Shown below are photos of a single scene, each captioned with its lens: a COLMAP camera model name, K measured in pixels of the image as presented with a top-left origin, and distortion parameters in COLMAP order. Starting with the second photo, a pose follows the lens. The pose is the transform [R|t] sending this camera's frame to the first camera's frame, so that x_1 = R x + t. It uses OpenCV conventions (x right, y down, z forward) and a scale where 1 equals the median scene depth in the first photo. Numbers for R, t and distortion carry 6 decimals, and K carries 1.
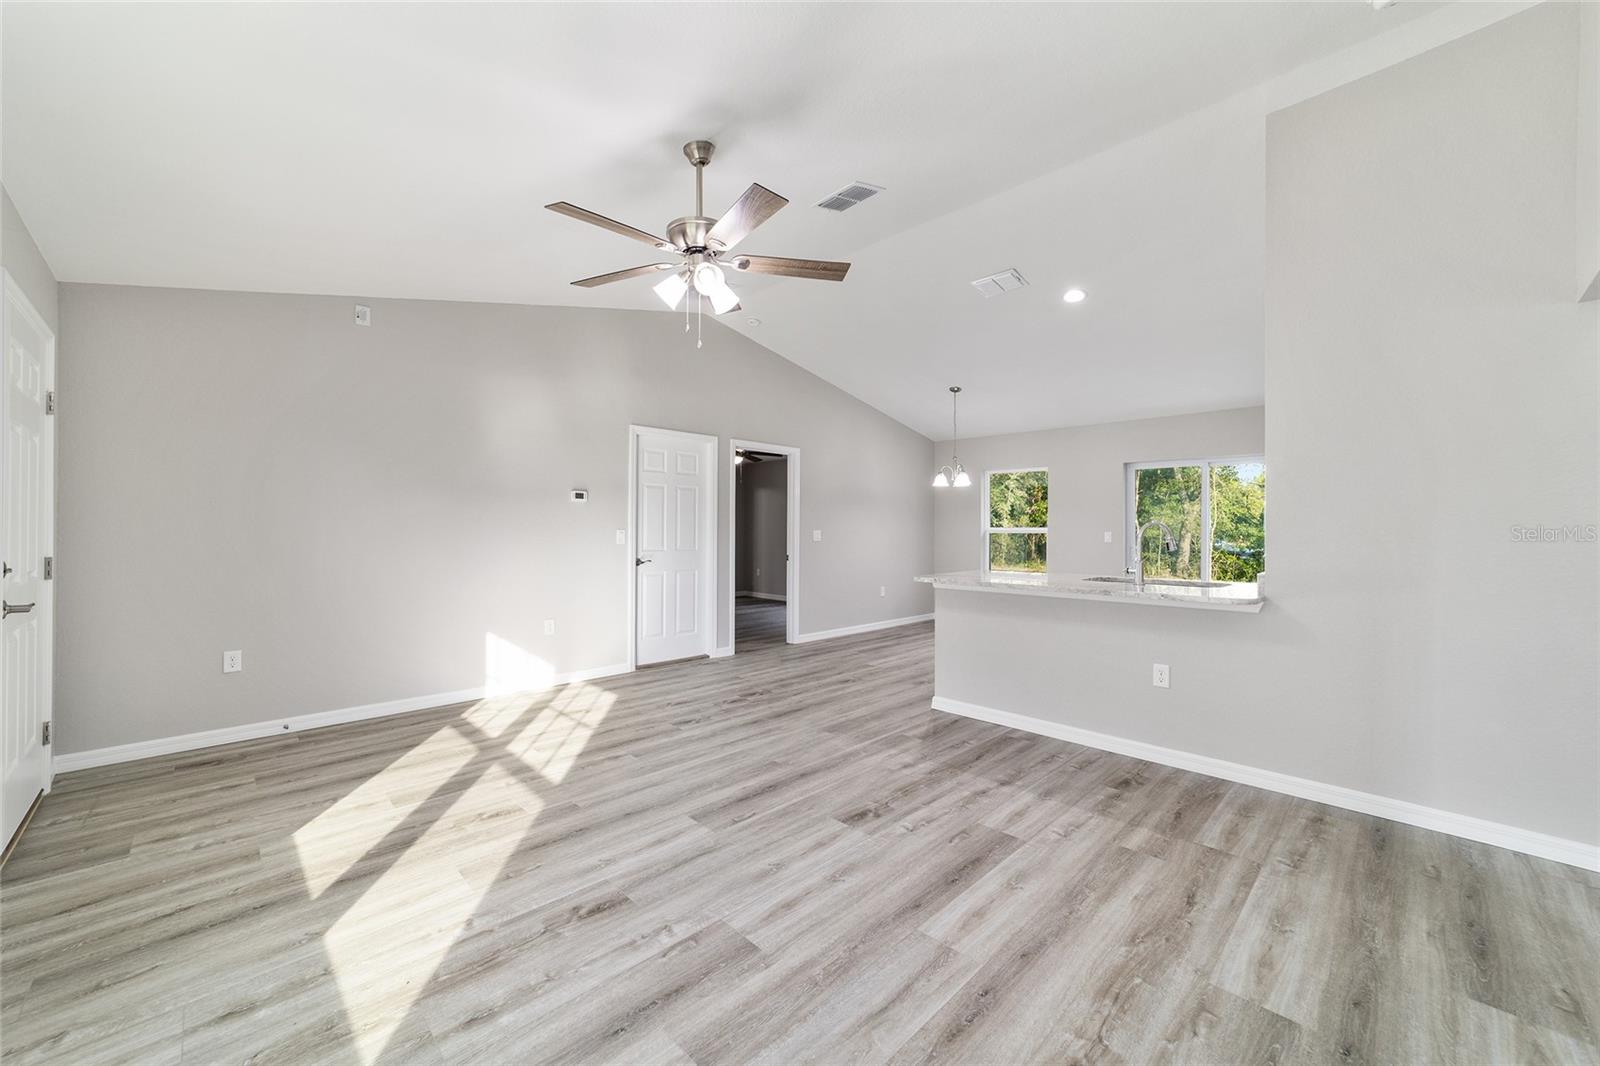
lens RADIAL K [[615.2, 0, 797.1], [0, 615.2, 531.0], [0, 0, 1]] dist [-0.019076, 0.008974]
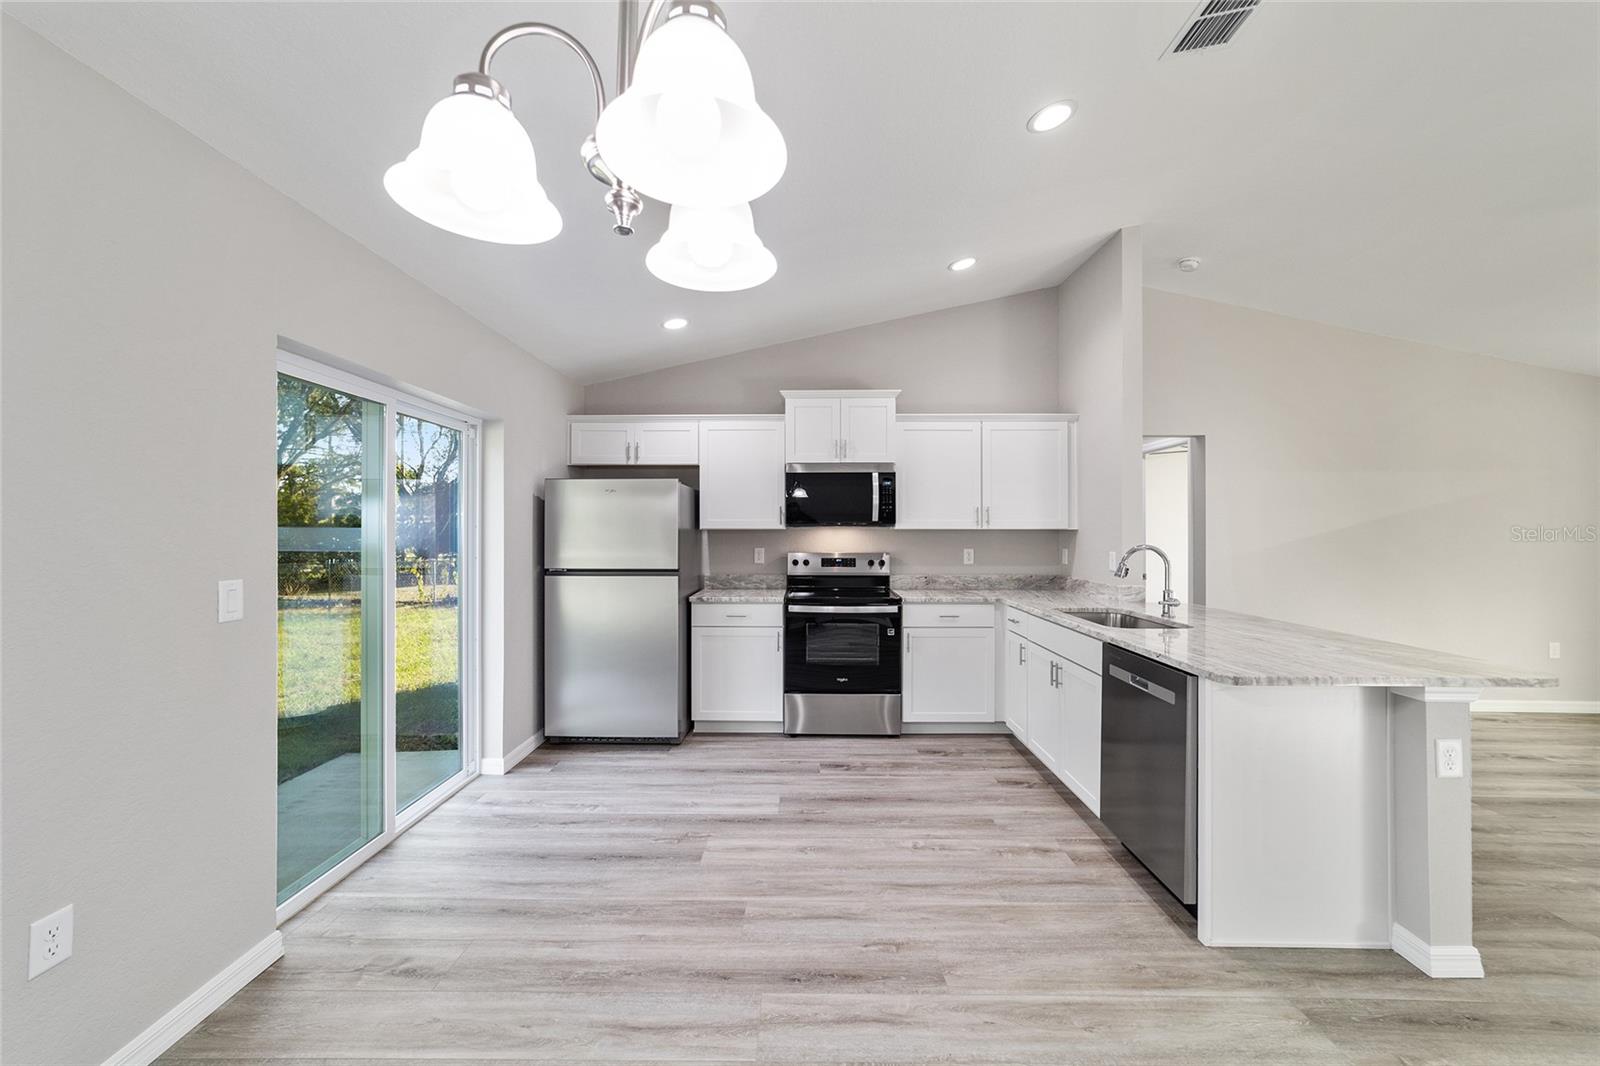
lens RADIAL K [[614.1, 0, 797.8], [0, 614.1, 527.8], [0, 0, 1]] dist [-0.019893, 0.009269]
pose [[-0.703674, -0.000218, 0.710523, 0.343090], [-0.000495, 1.000000, -0.000183, -0.045296], [-0.710522, -0.000481, -0.703674, 2.236172]]
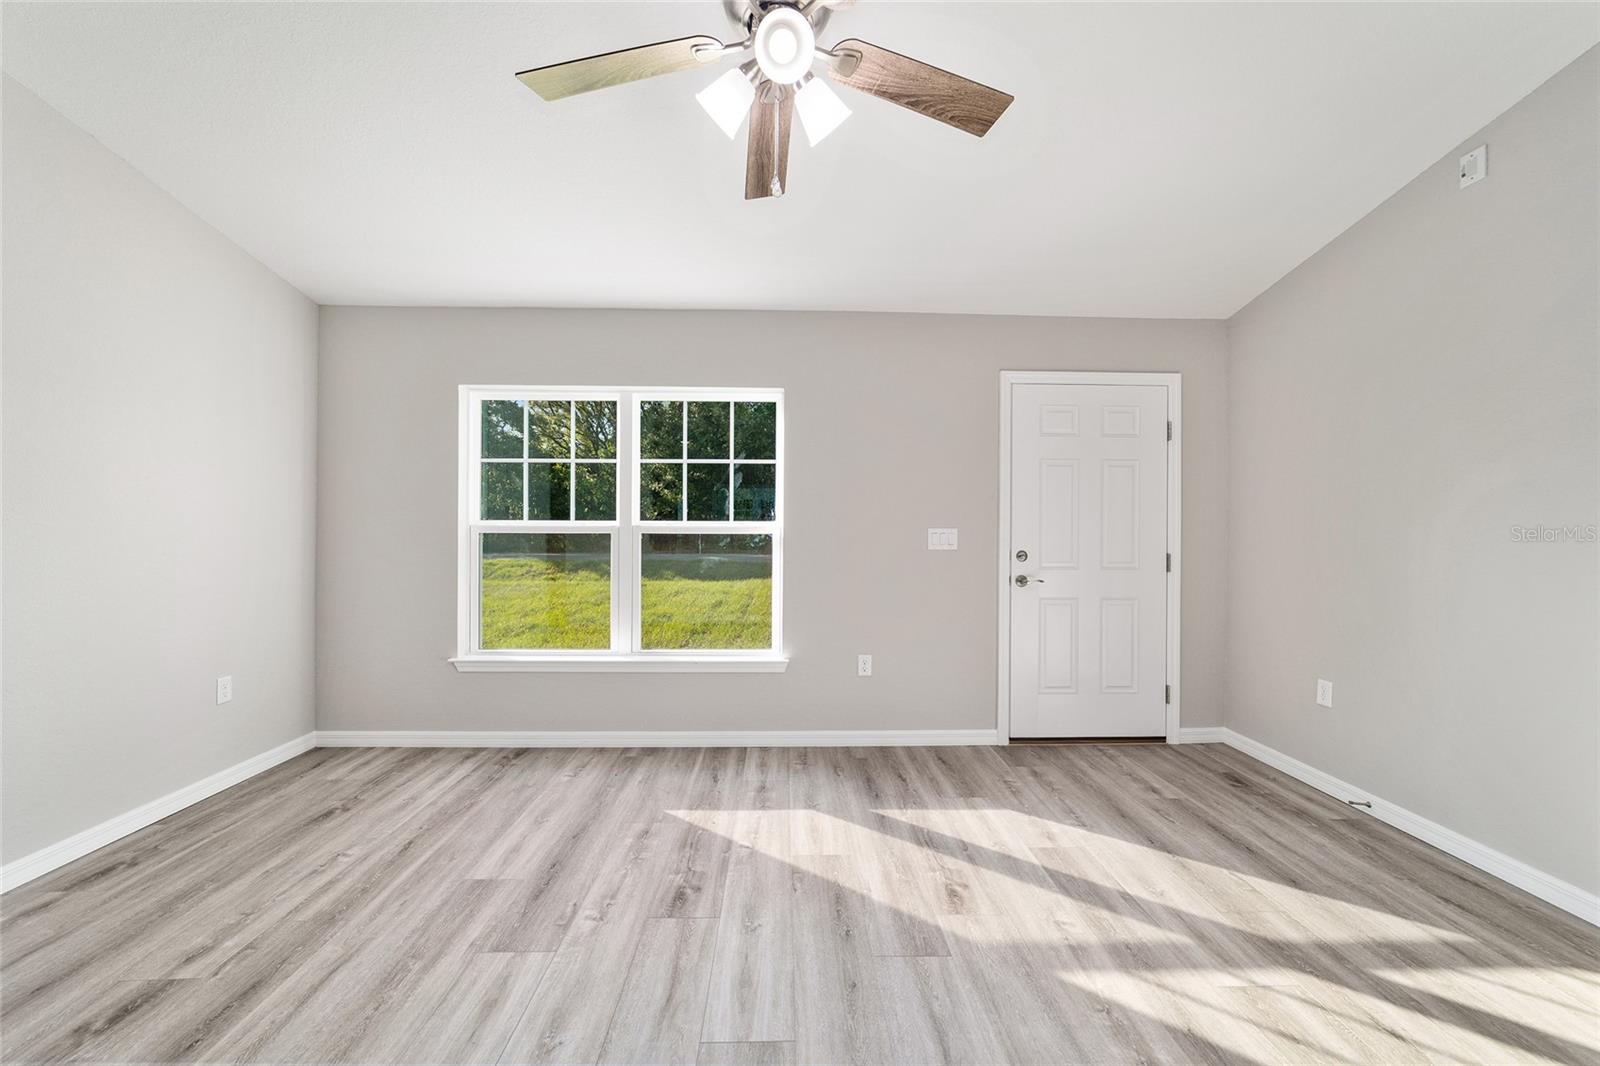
lens RADIAL K [[616.3, 0, 794.7], [0, 616.3, 522.2], [0, 0, 1]] dist [-0.019614, 0.009931]
pose [[-0.685067, -0.011662, -0.728387, 0.189171], [-0.009766, 0.999929, -0.006824, -0.005110], [0.728415, 0.002438, -0.685132, 1.165184]]
